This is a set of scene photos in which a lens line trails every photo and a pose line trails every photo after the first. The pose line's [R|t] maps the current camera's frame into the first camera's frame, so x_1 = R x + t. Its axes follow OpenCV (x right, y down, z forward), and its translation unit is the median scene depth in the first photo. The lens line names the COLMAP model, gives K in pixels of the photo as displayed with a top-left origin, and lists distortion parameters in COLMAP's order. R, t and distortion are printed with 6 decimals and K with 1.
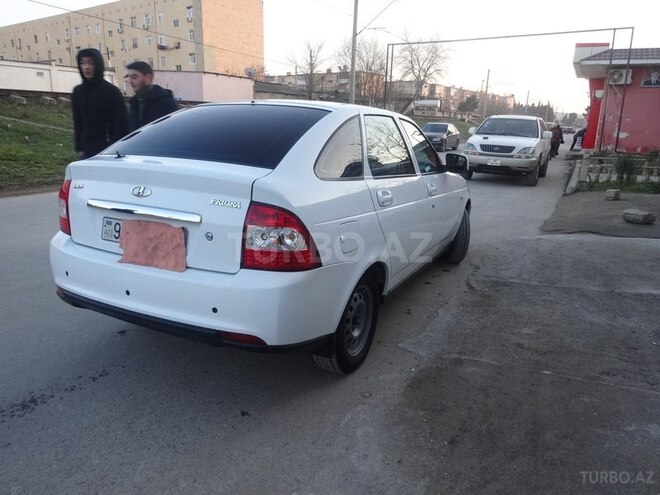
lens RADIAL K [[490.9, 0, 329.8], [0, 490.9, 247.1], [0, 0, 1]] dist [-0.008269, -0.005397]
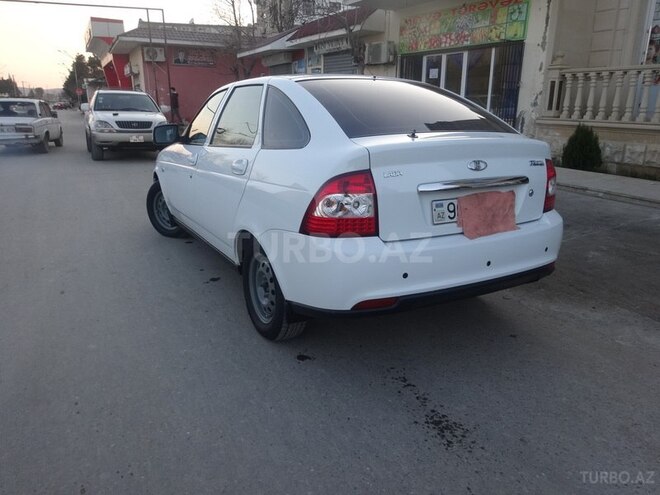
lens RADIAL K [[490.9, 0, 328.2], [0, 490.9, 248.3], [0, 0, 1]] dist [-0.008269, -0.005397]
pose [[0.558088, -0.250399, 0.791099, -1.286471], [0.211062, 0.964862, 0.156503, -0.156883], [-0.802490, 0.079628, 0.591328, 0.595049]]
